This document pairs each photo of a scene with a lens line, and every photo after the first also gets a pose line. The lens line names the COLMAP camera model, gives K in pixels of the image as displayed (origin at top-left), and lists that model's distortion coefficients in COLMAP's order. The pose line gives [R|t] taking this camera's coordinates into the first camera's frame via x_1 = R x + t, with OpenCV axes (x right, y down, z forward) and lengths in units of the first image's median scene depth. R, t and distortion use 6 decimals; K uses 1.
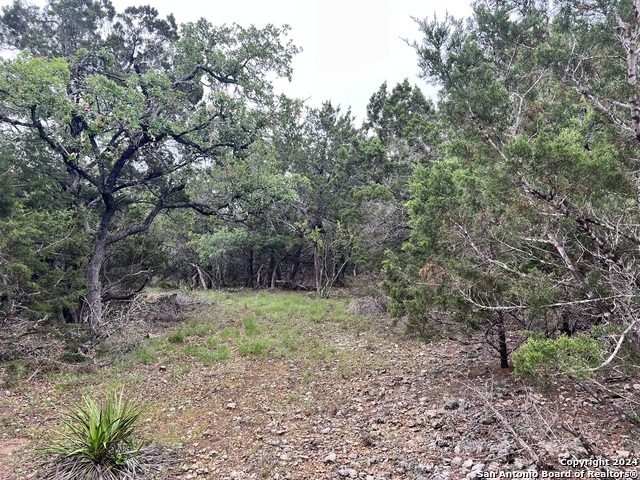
lens RADIAL K [[482.3, 0, 322.8], [0, 482.3, 240.8], [0, 0, 1]] dist [0.072451, -0.053907]
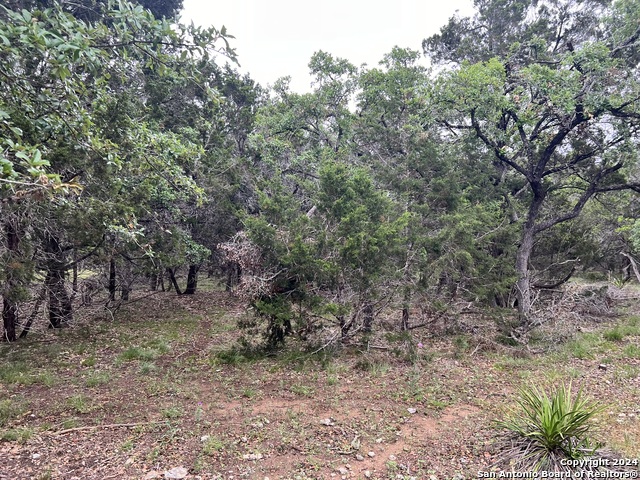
lens RADIAL K [[482.3, 0, 322.8], [0, 482.3, 240.8], [0, 0, 1]] dist [0.072451, -0.053907]
pose [[0.712949, -0.004993, -0.701198, -0.048366], [0.023391, 0.999587, 0.016665, -0.003278], [0.700826, -0.028283, 0.712771, -0.019923]]
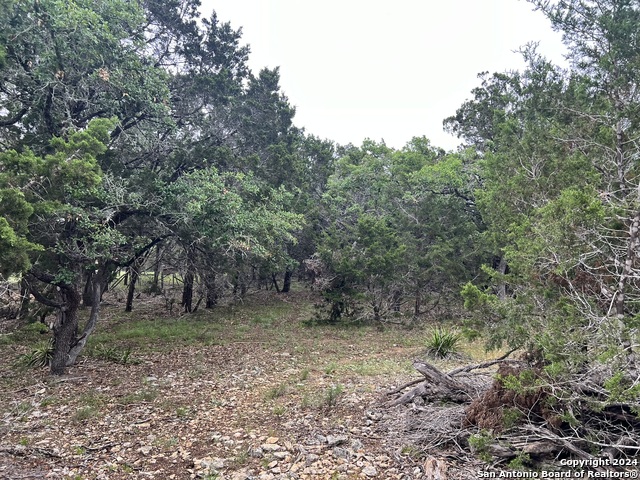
lens RADIAL K [[482.3, 0, 322.8], [0, 482.3, 240.8], [0, 0, 1]] dist [0.072451, -0.053907]
pose [[0.573529, -0.014191, -0.819062, 0.515719], [0.019271, 0.999807, -0.003829, -0.042281], [0.818958, -0.013588, 0.573692, -0.370682]]
